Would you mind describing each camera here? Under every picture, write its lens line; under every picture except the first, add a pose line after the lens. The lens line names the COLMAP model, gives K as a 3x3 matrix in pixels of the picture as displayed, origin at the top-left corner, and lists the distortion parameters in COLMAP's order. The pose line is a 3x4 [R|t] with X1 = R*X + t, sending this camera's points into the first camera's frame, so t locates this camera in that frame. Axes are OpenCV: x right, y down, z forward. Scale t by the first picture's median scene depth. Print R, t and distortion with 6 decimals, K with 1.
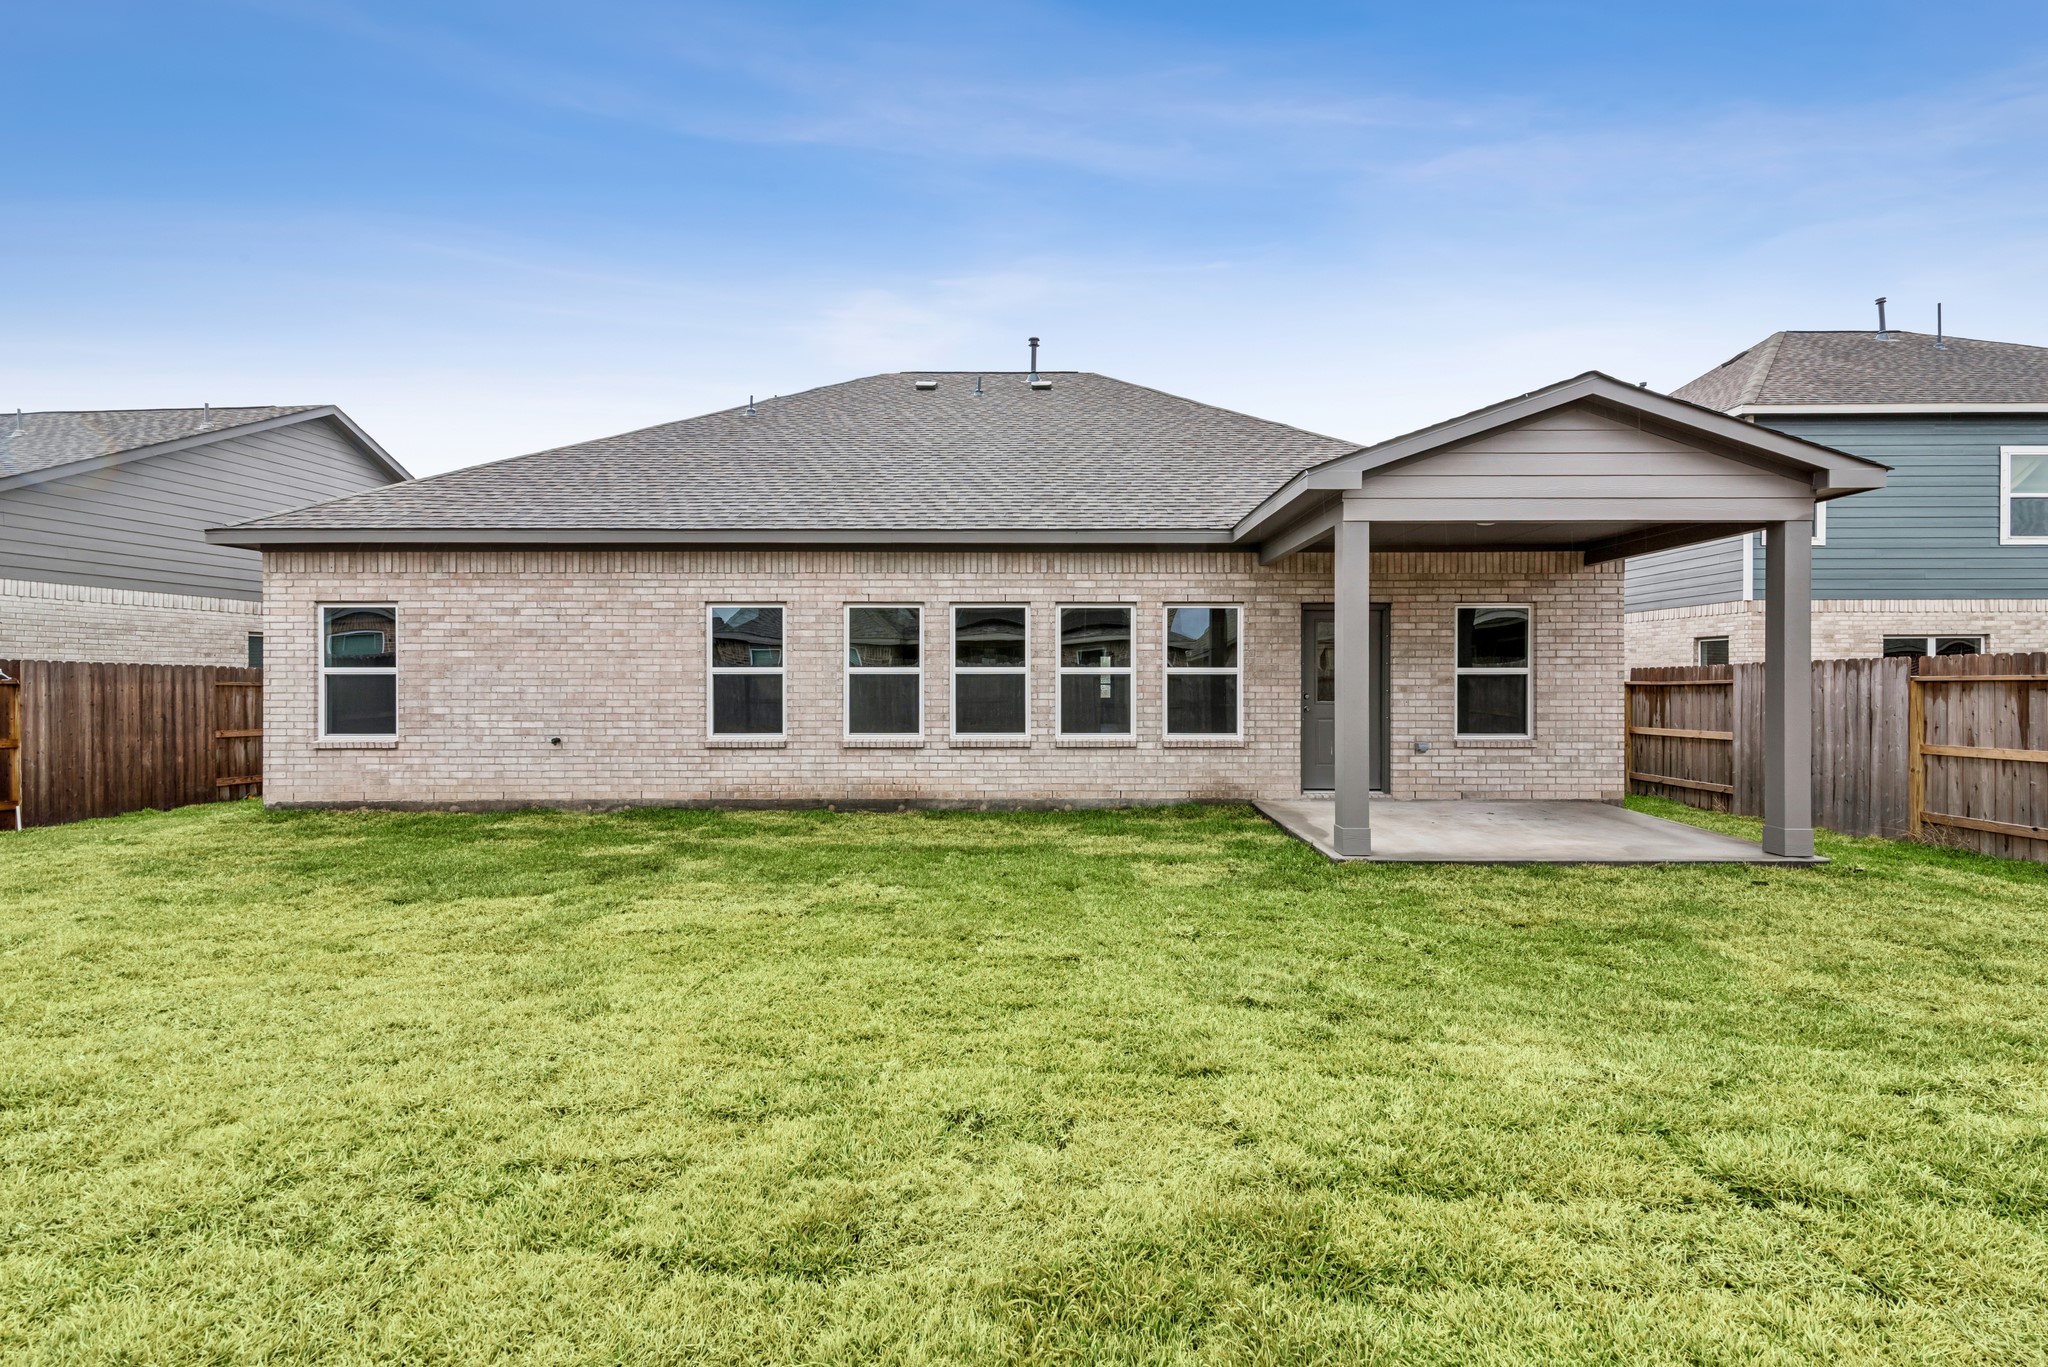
lens RADIAL K [[940.7, 0, 1033.2], [0, 940.7, 684.0], [0, 0, 1]] dist [0.013053, -0.004914]
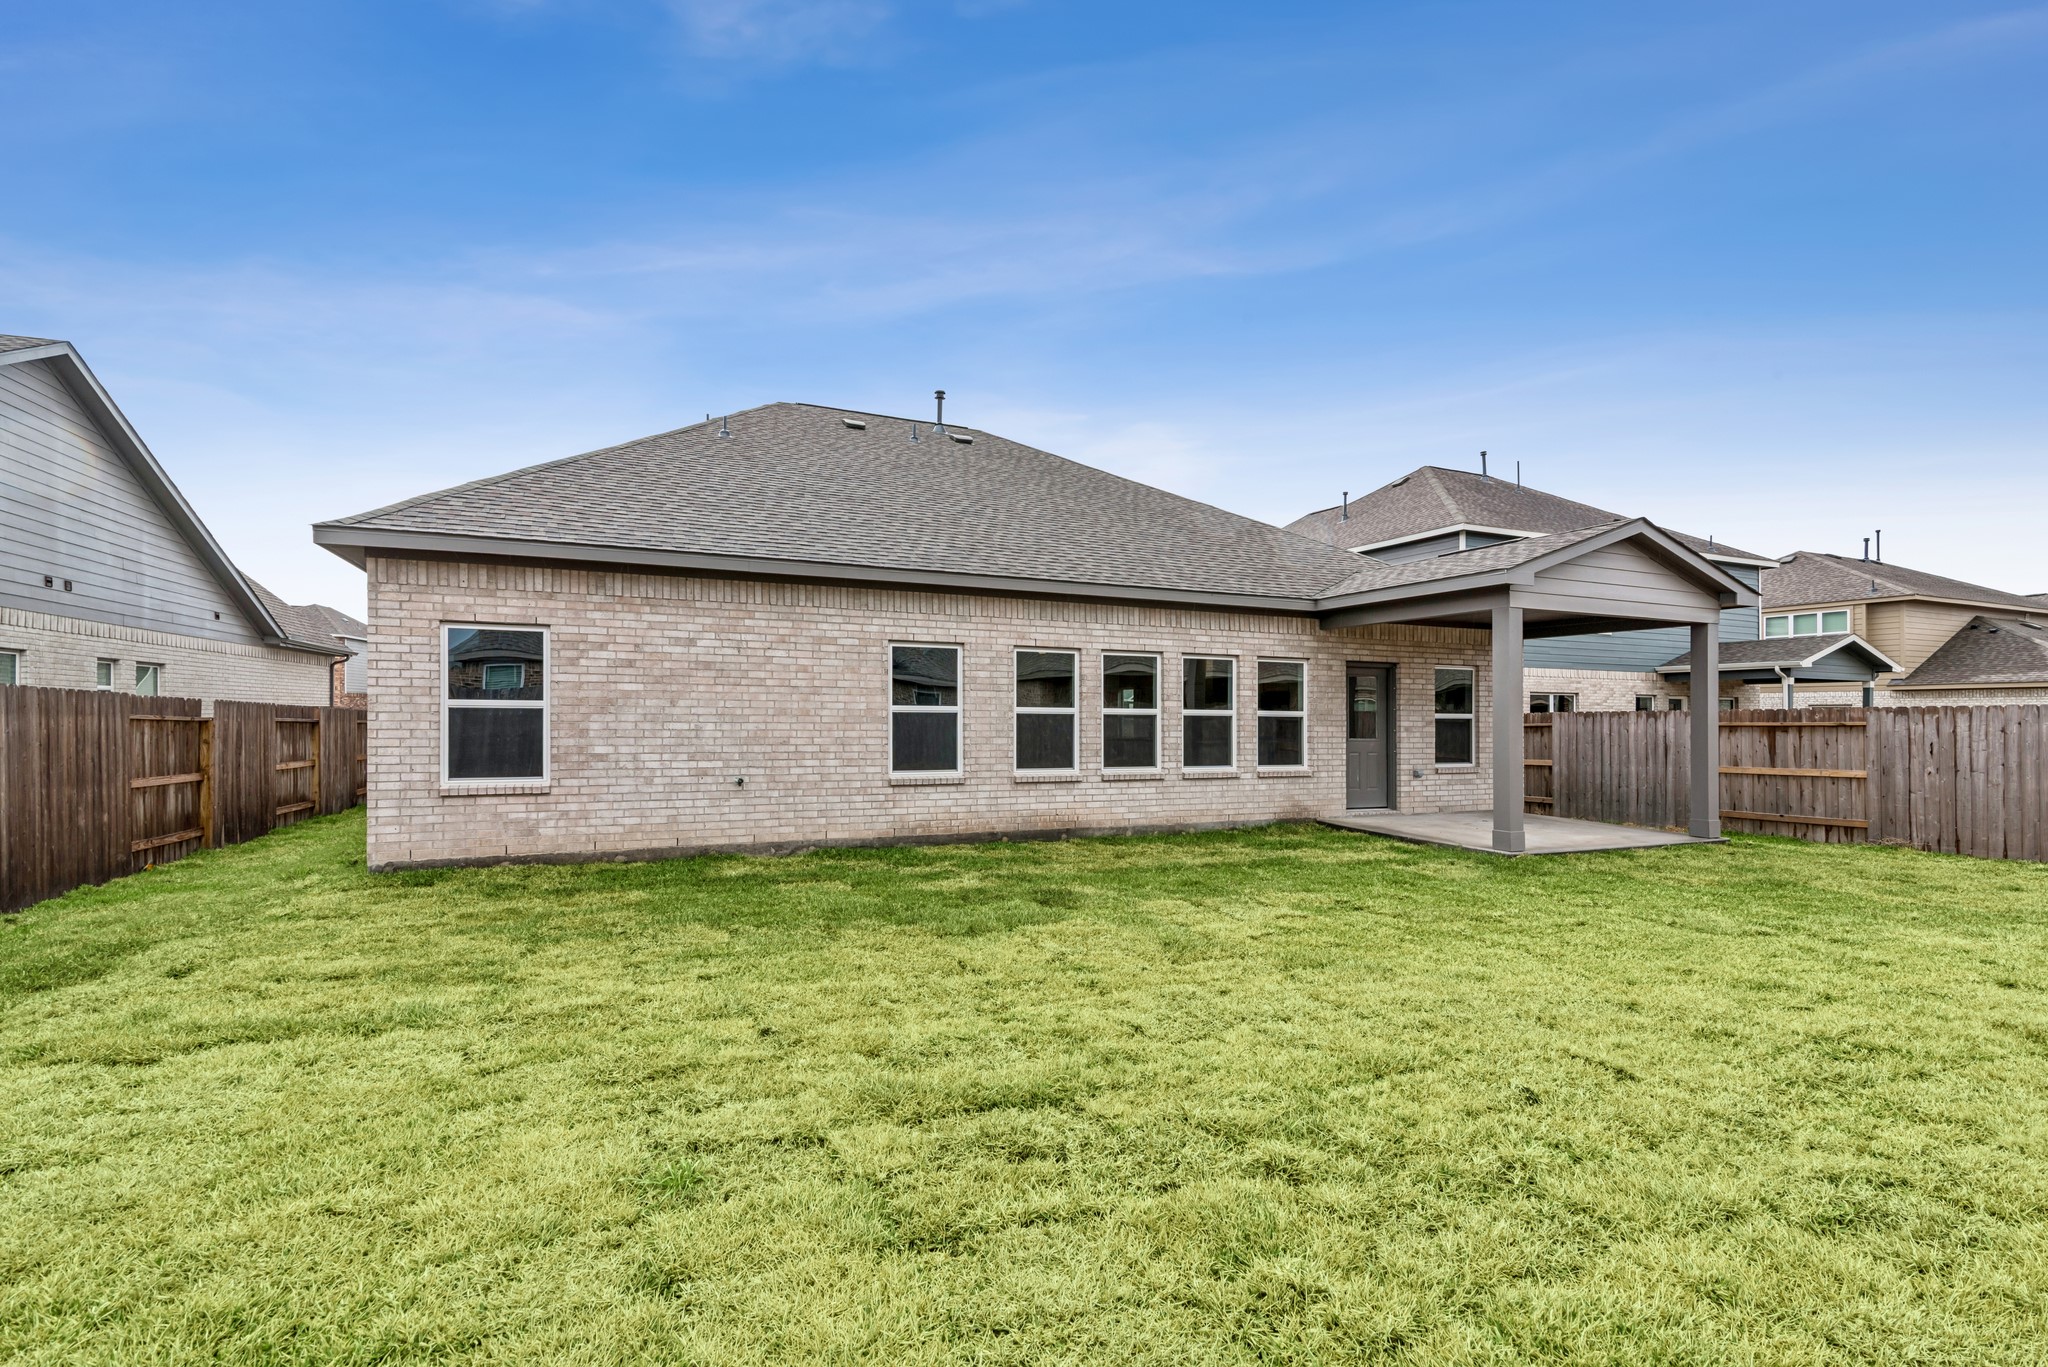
lens RADIAL K [[940.7, 0, 1050.8], [0, 940.7, 696.1], [0, 0, 1]] dist [0.013053, -0.004914]
pose [[0.911413, 0.018066, 0.411096, -0.597760], [-0.006068, 0.999517, -0.030472, 0.002038], [-0.411448, 0.025278, 0.911083, 0.013563]]
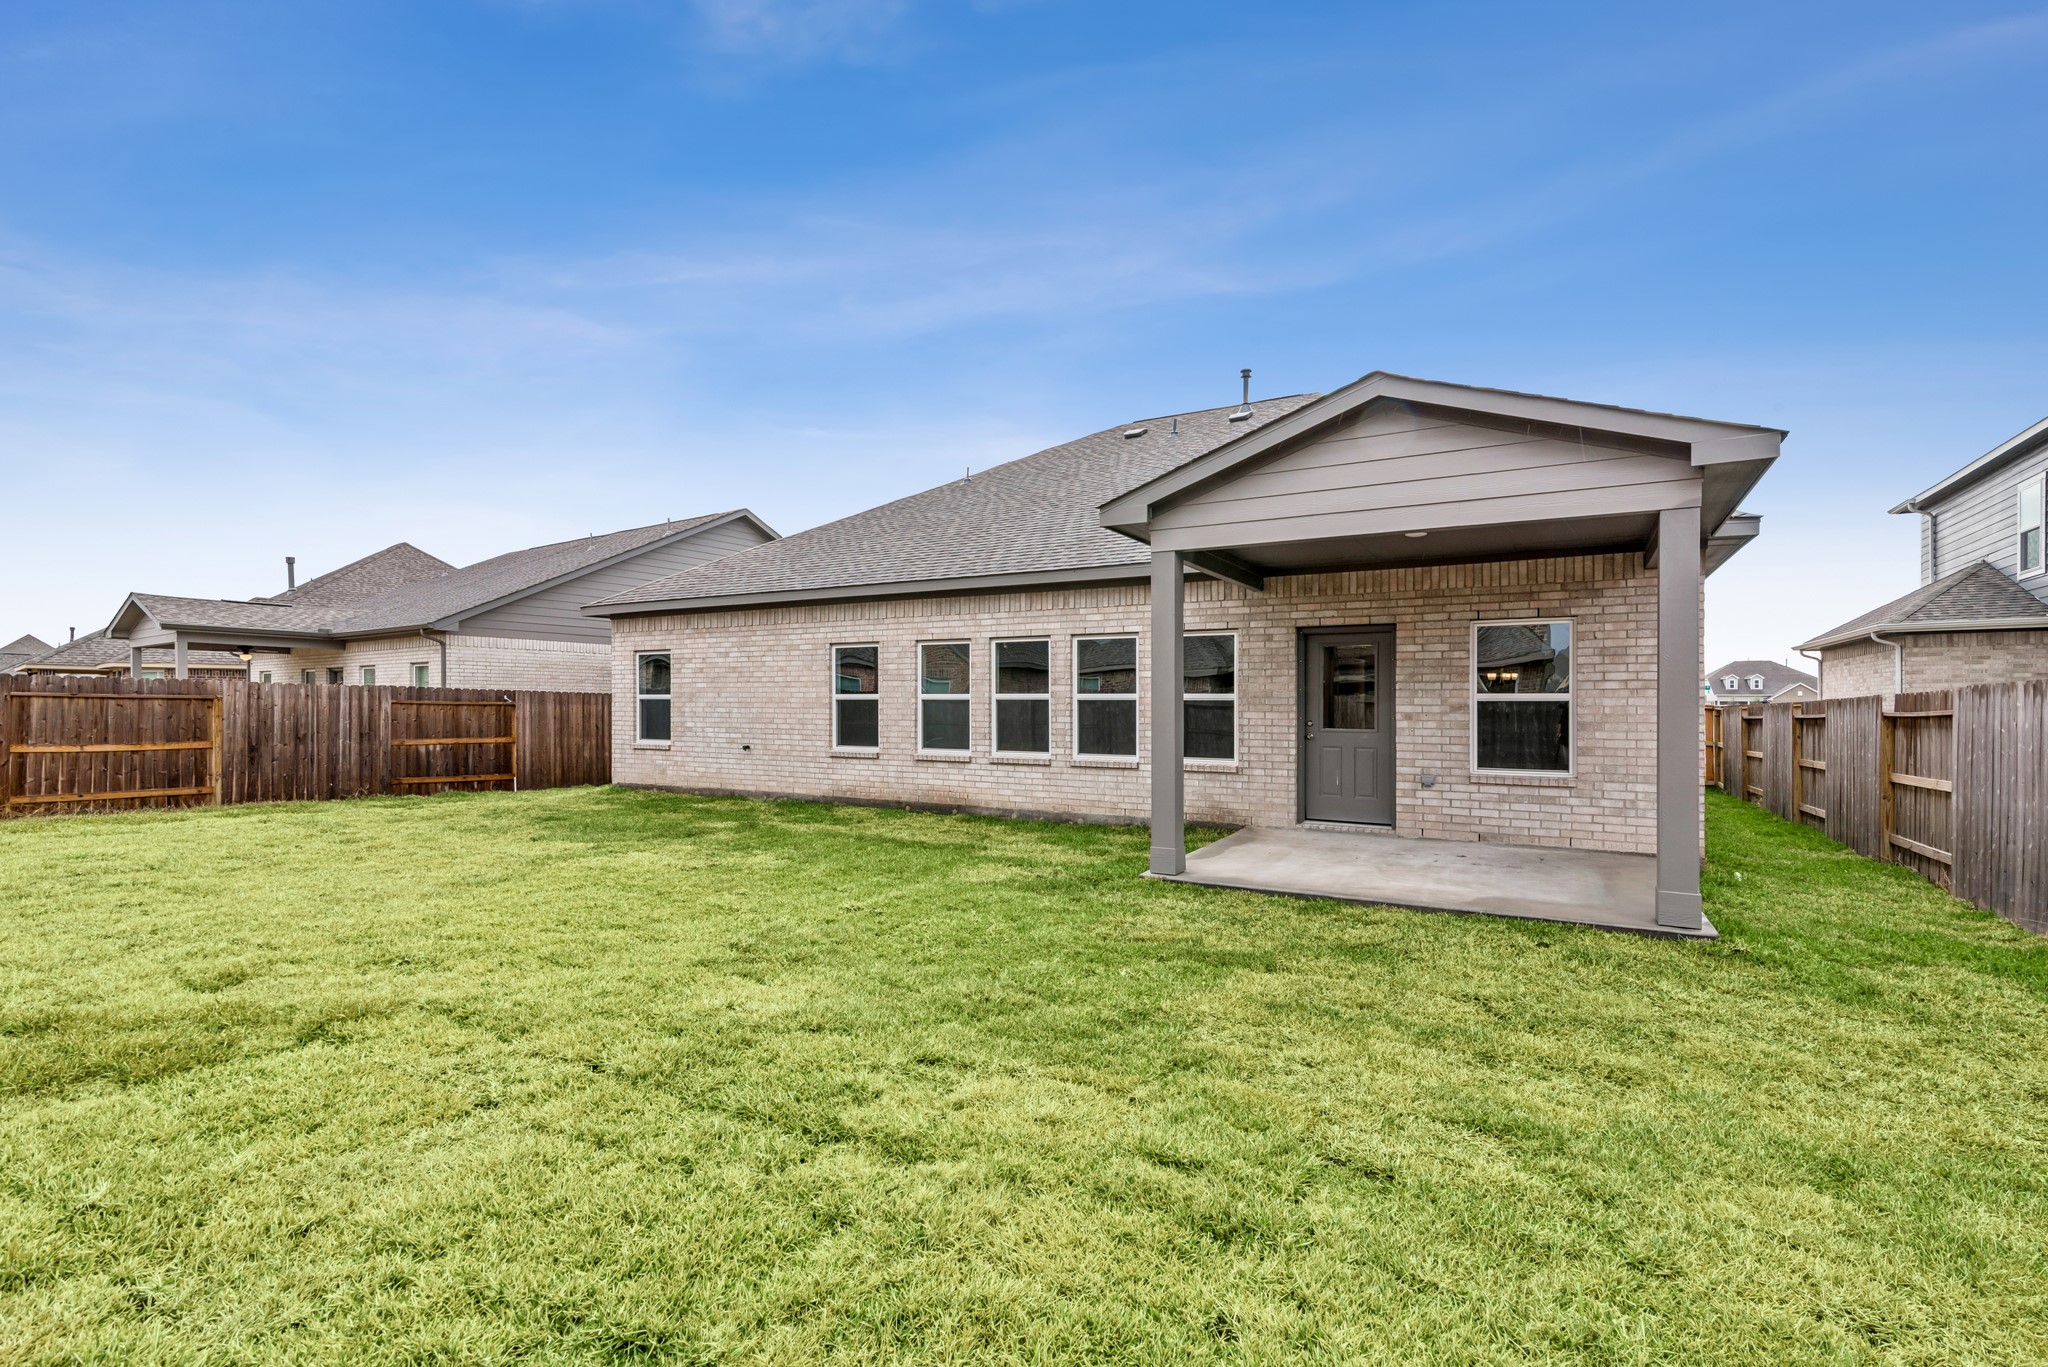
lens RADIAL K [[940.7, 0, 1050.2], [0, 940.7, 704.9], [0, 0, 1]] dist [0.013053, -0.004914]
pose [[0.867004, 0.004370, -0.498282, 0.552914], [-0.008063, 0.999954, -0.005259, 0.001517], [0.498236, 0.008577, 0.866999, 0.030064]]
